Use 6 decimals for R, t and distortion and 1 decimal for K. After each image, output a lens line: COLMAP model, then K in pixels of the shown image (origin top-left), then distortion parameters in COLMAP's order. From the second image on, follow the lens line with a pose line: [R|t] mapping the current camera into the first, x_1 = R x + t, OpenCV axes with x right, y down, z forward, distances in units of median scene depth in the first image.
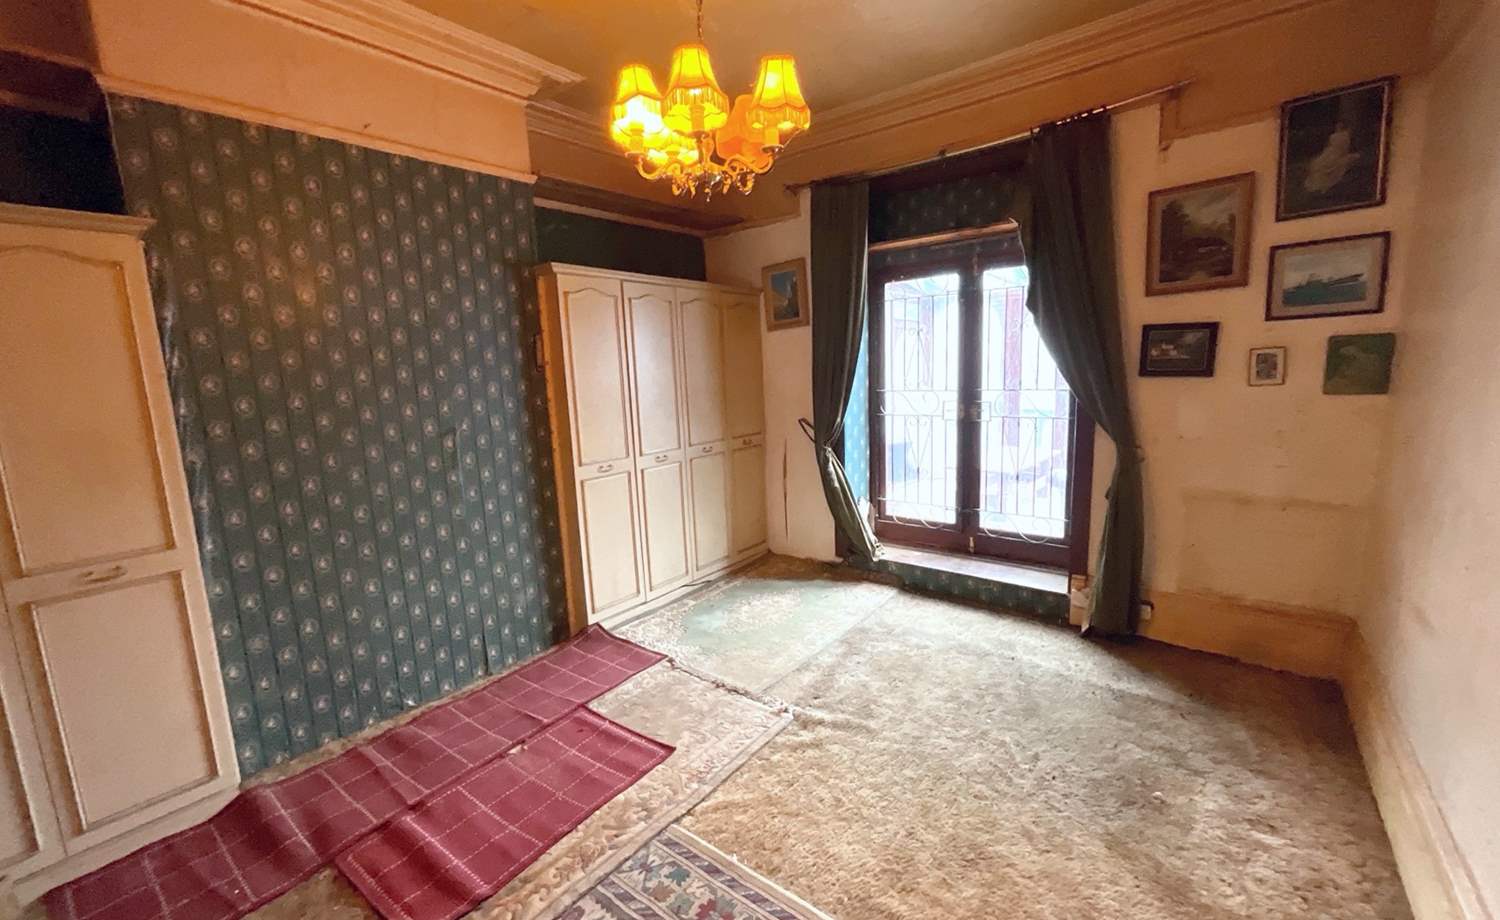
lens RADIAL K [[608.0, 0, 749.8], [0, 608.0, 455.3], [0, 0, 1]] dist [-0.005048, 0.002382]
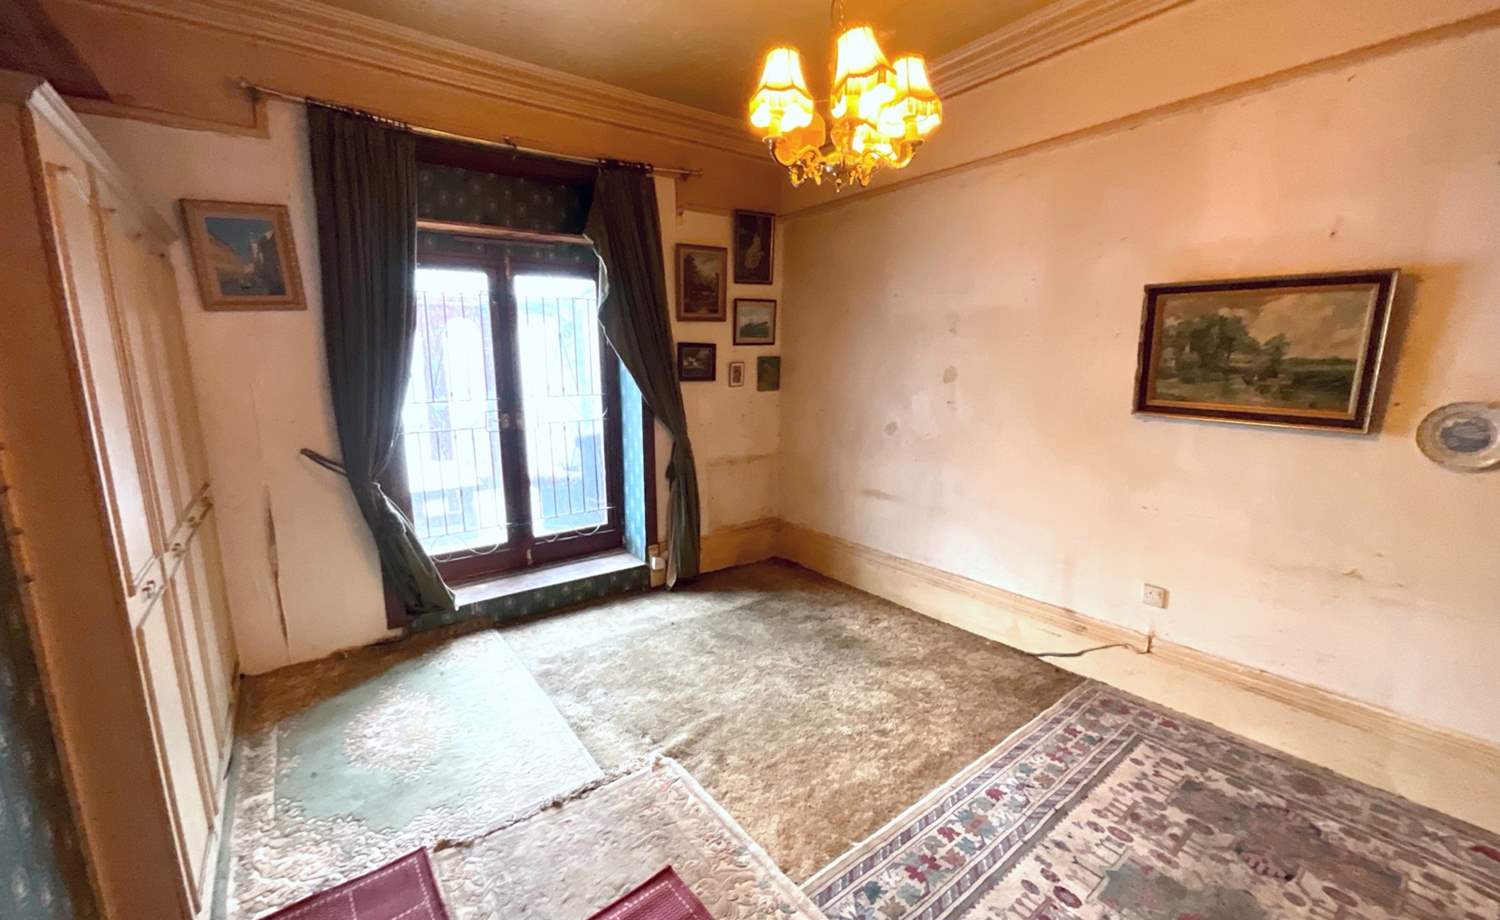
lens RADIAL K [[608.0, 0, 746.6], [0, 608.0, 458.8], [0, 0, 1]] dist [-0.005048, 0.002382]
pose [[0.255656, -0.119279, 0.959381, -0.641797], [0.142191, 0.986207, 0.084723, -0.057312], [-0.956254, 0.114755, 0.269090, 0.546003]]
